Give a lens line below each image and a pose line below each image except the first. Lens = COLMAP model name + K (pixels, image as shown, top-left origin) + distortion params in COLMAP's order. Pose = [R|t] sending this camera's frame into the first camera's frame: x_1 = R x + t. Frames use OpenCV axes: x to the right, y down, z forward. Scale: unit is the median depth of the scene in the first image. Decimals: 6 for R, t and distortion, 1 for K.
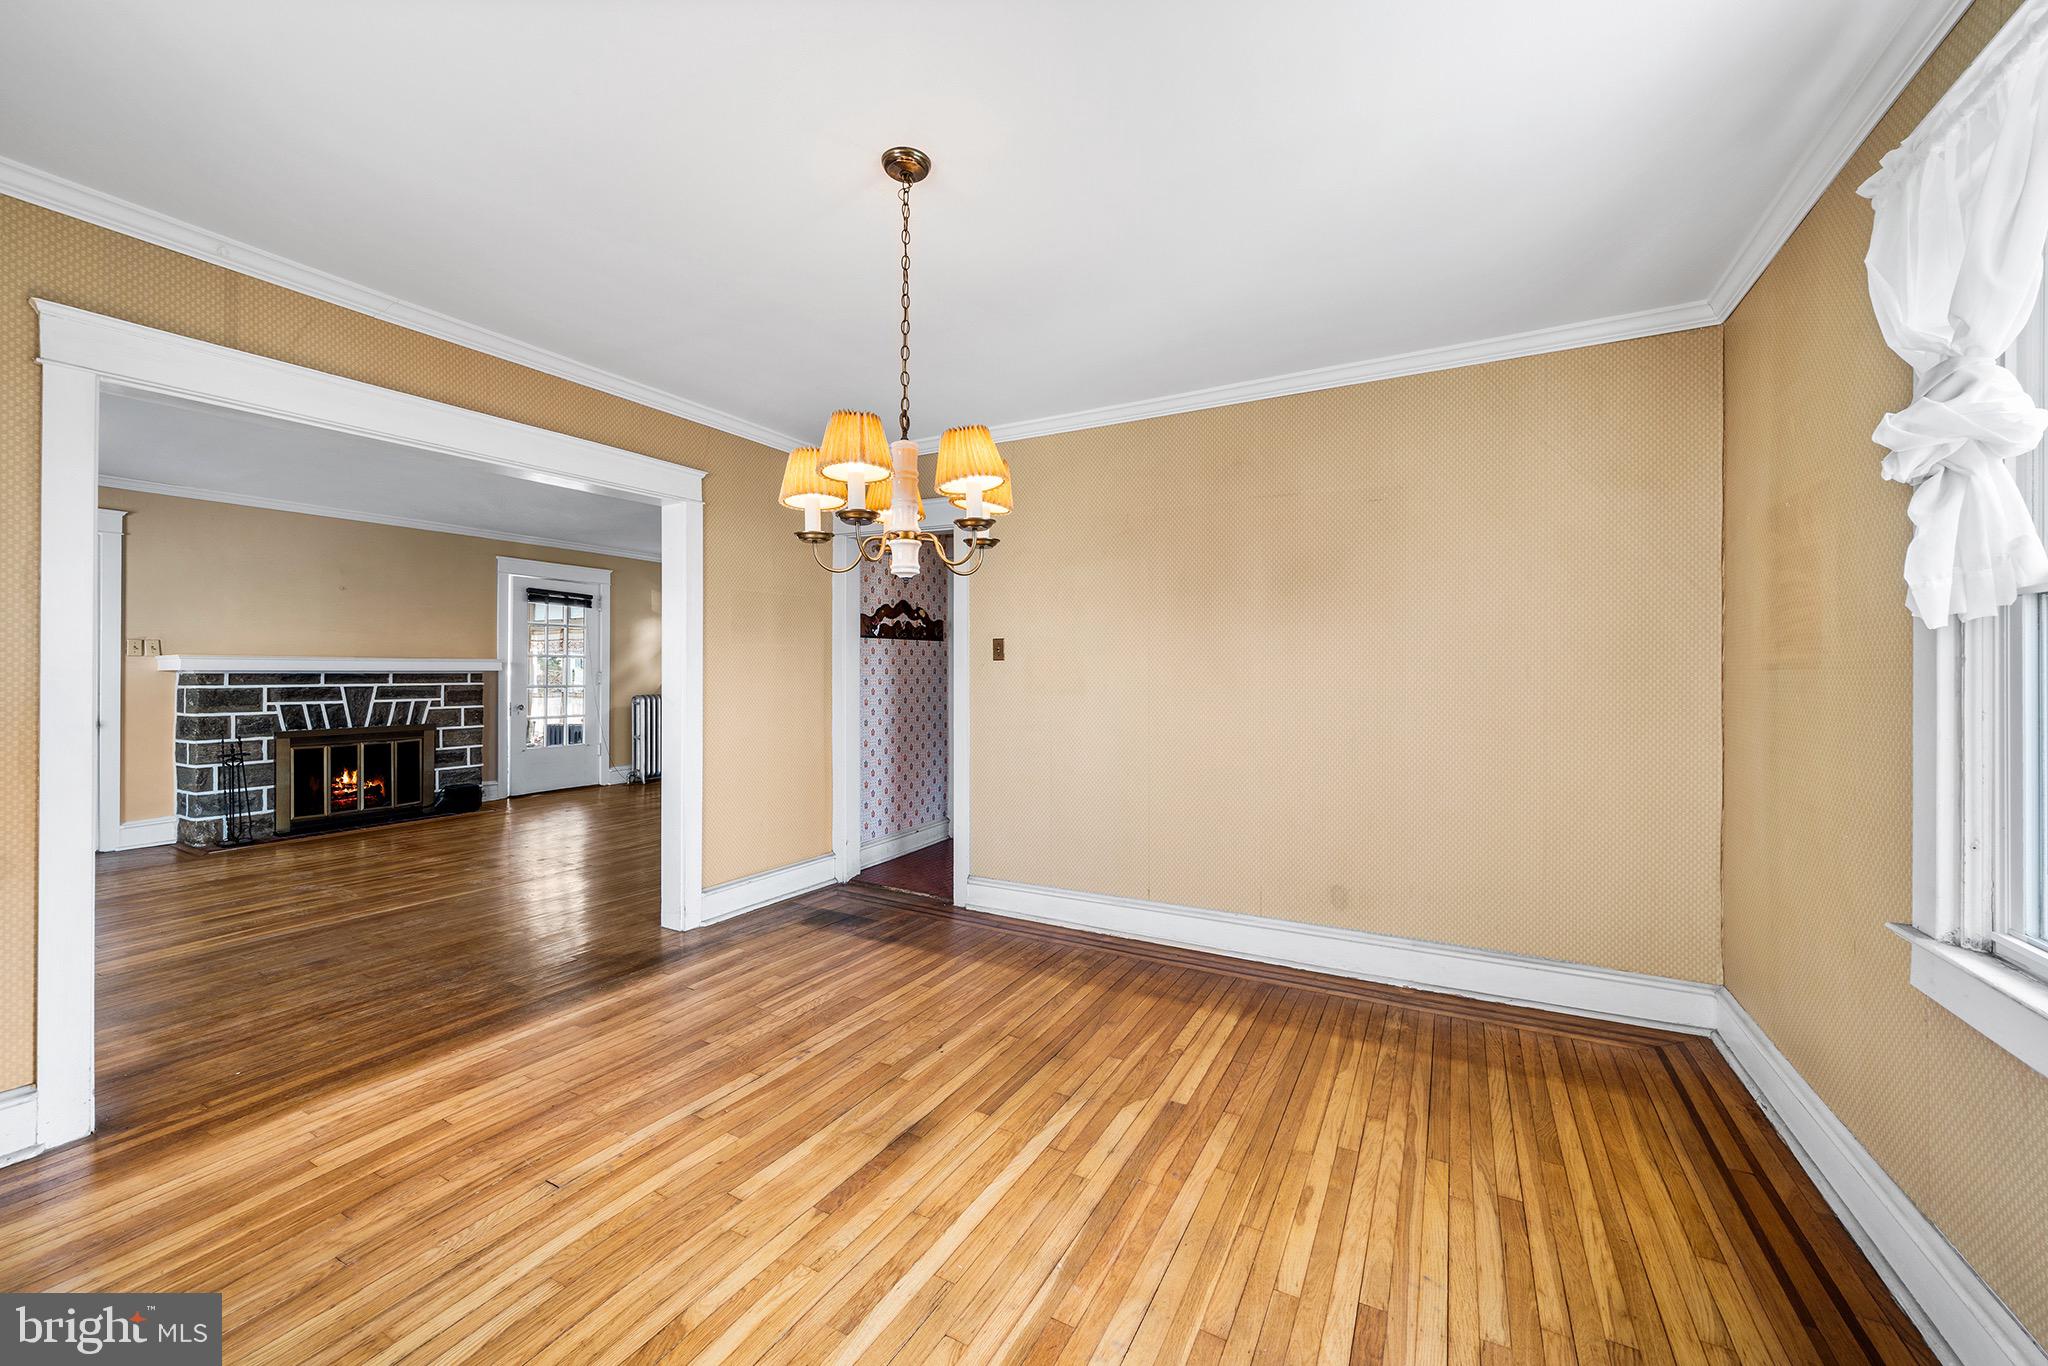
lens RADIAL K [[778.4, 0, 1023.9], [0, 778.4, 668.2], [0, 0, 1]] dist [-0.000847, -0.000103]
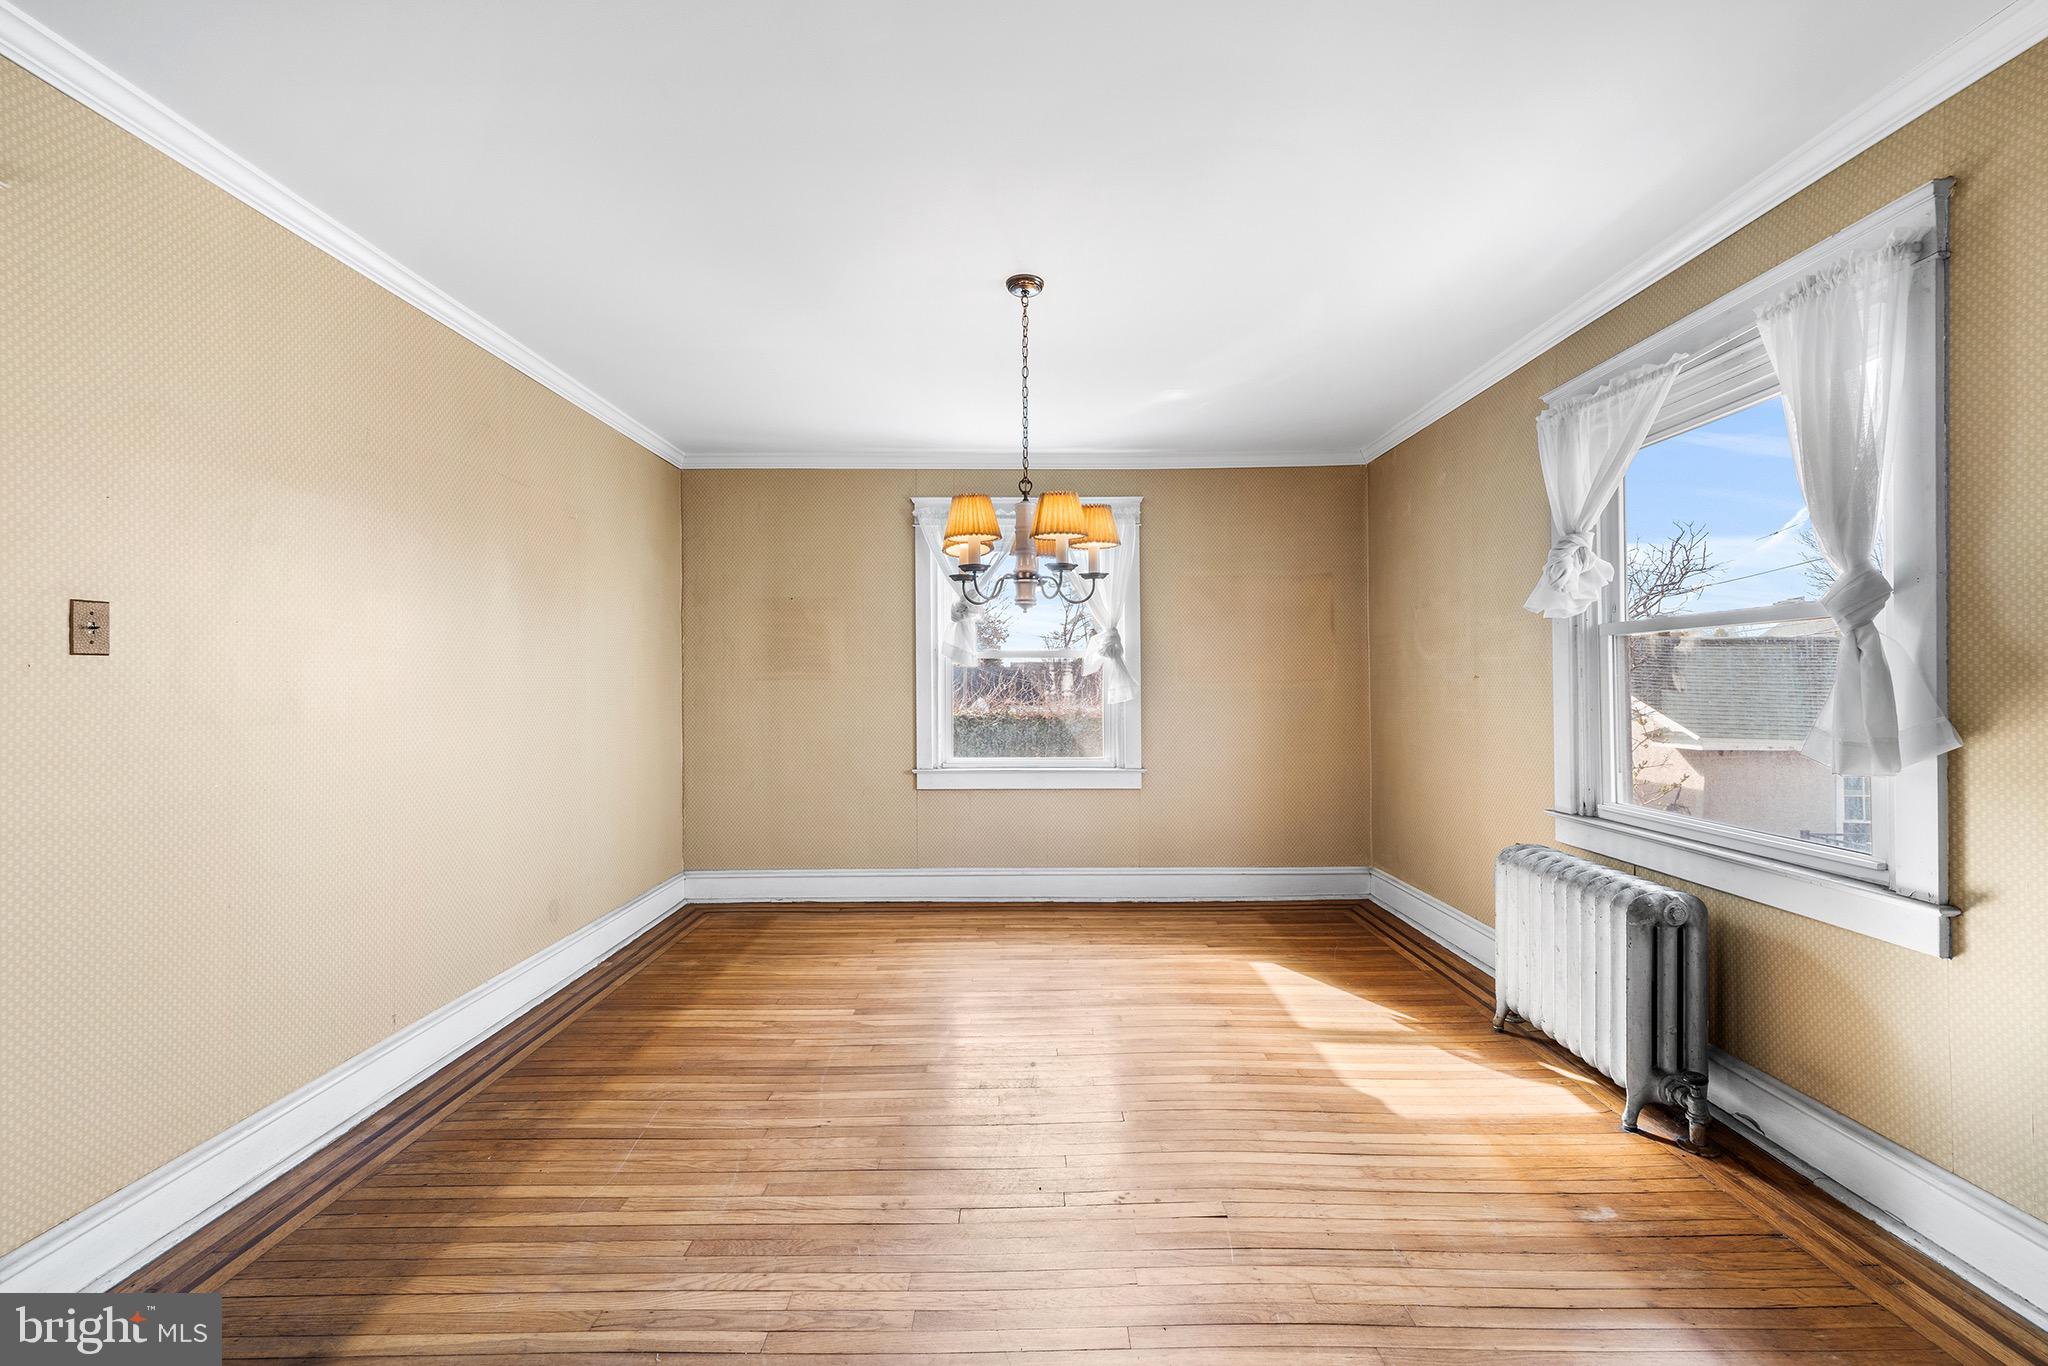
lens RADIAL K [[798.2, 0, 1026.8], [0, 798.2, 687.6], [0, 0, 1]] dist [-0.004360, -0.000098]
pose [[-0.486389, -0.006657, 0.873717, -0.889711], [-0.002916, 0.999978, 0.005995, 0.003025], [-0.873737, 0.000369, -0.486398, 1.119434]]
